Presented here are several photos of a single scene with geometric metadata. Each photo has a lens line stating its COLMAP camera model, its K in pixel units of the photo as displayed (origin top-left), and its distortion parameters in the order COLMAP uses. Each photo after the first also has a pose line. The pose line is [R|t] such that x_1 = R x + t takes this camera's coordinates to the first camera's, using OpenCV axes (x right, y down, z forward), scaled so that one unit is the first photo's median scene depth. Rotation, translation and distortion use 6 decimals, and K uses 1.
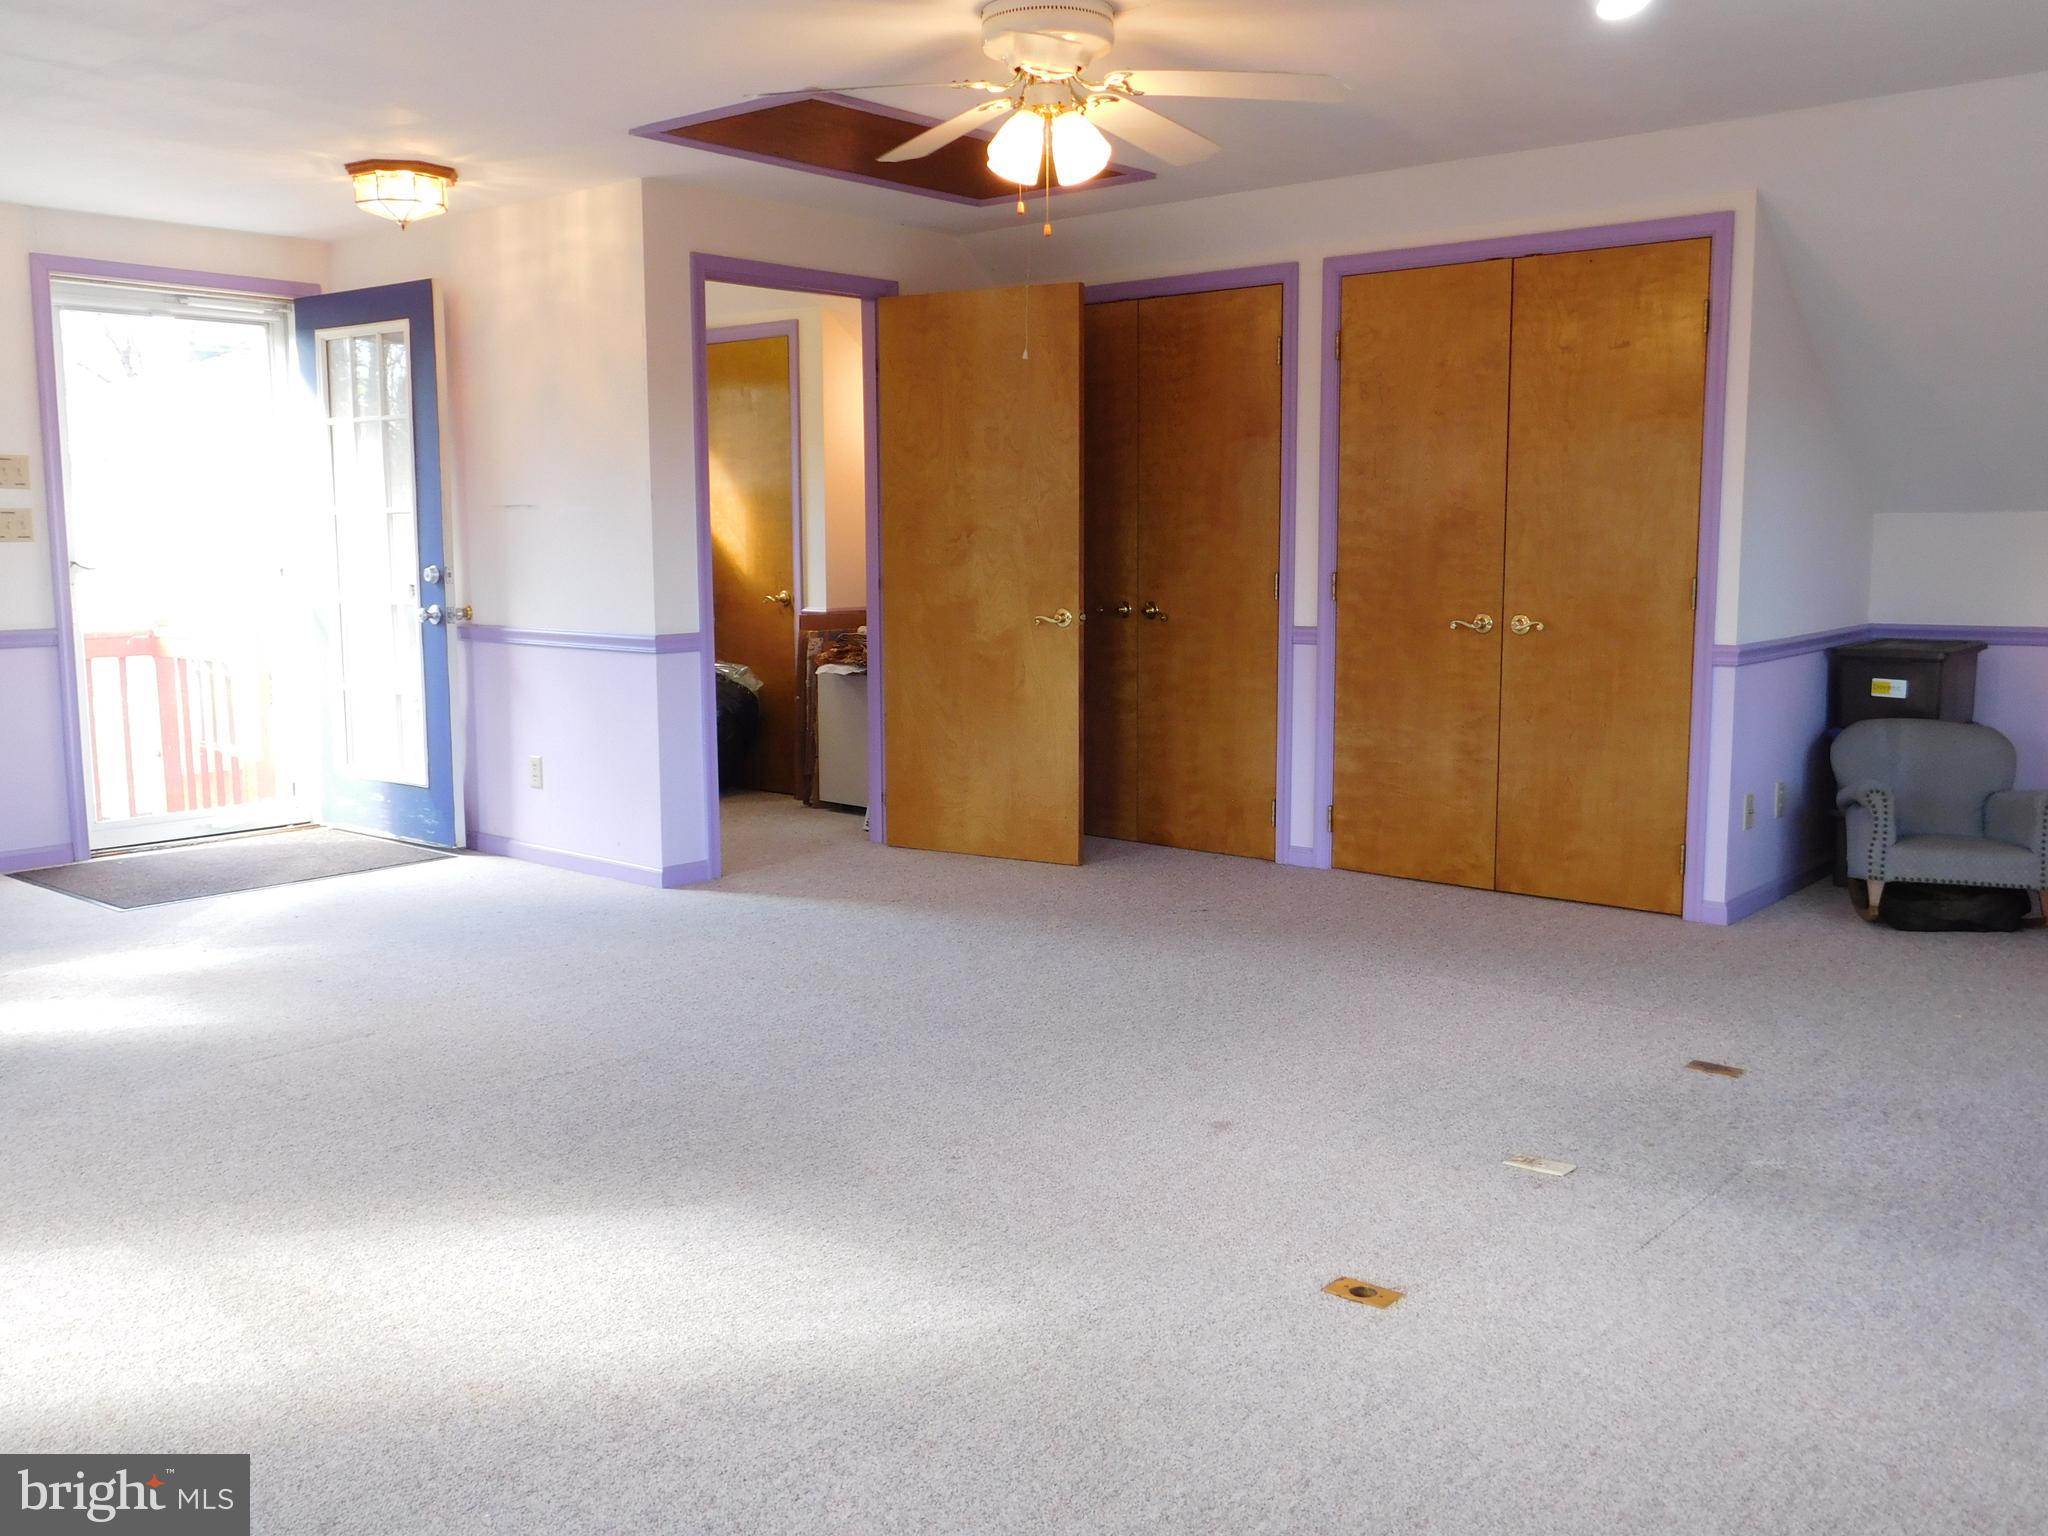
lens RADIAL K [[1790.5, 0, 1024.0], [0, 1790.5, 768.0], [0, 0, 1]] dist [-0.007937, -0.006621]
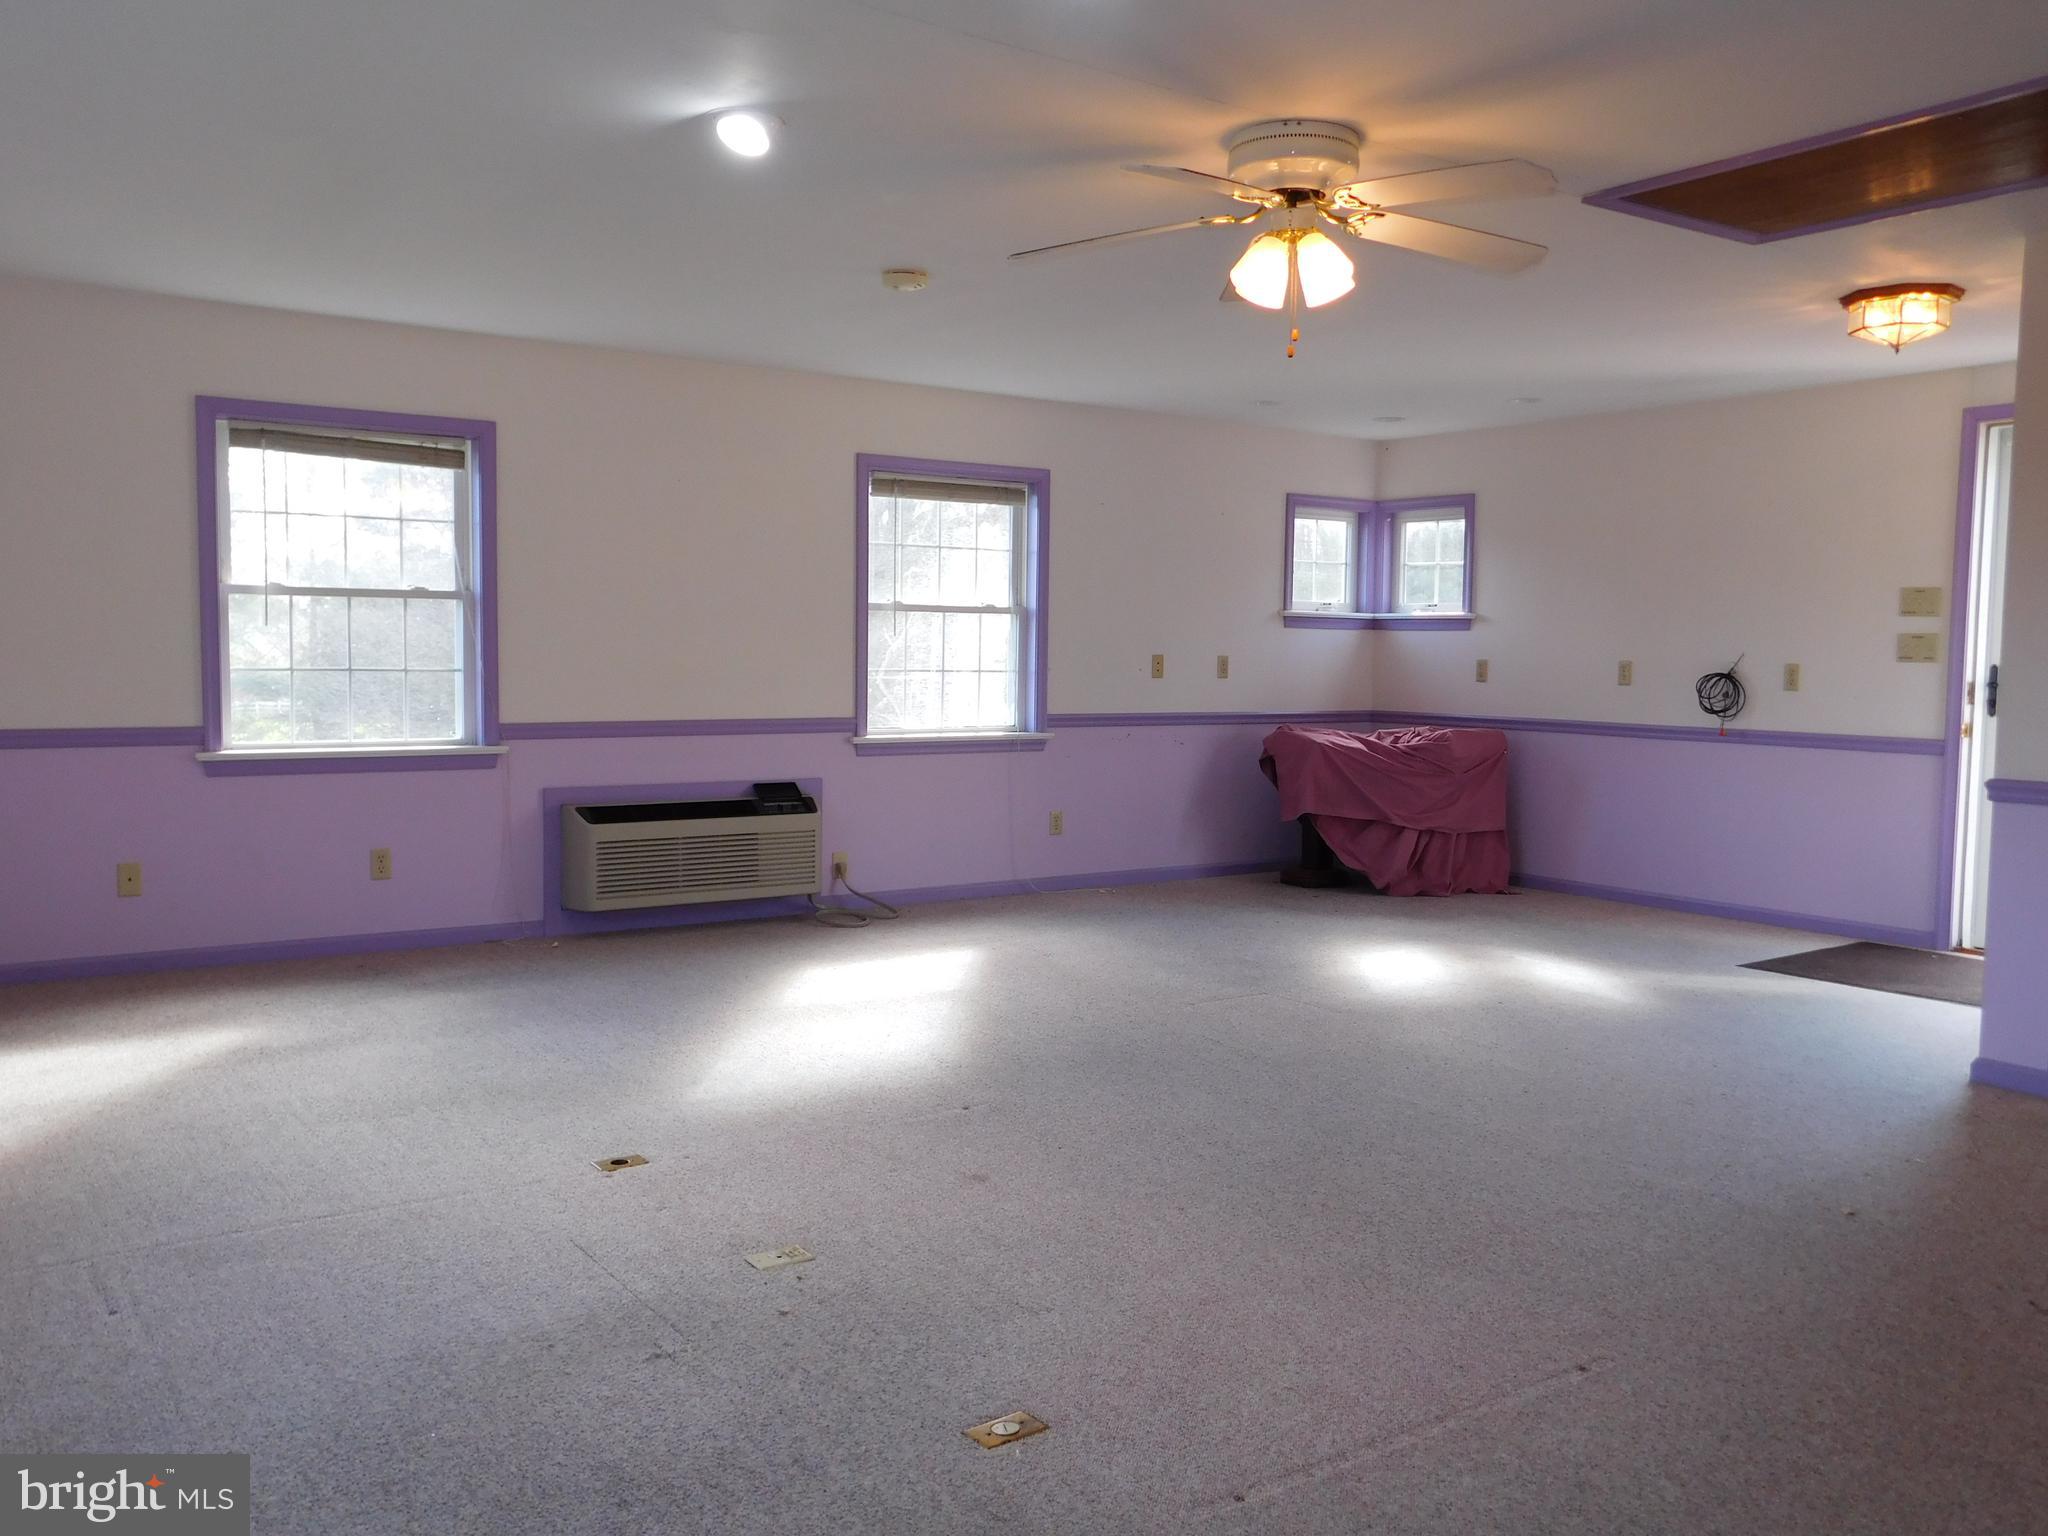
lens RADIAL K [[1653.4, 0, 1024.0], [0, 1653.4, 768.0], [0, 0, 1]] dist [-0.001274, 0.008371]
pose [[-0.245268, 0.070190, -0.966911, 0.616826], [-0.139494, 0.984442, 0.106847, -0.093098], [0.959367, 0.161084, -0.231661, 0.704185]]
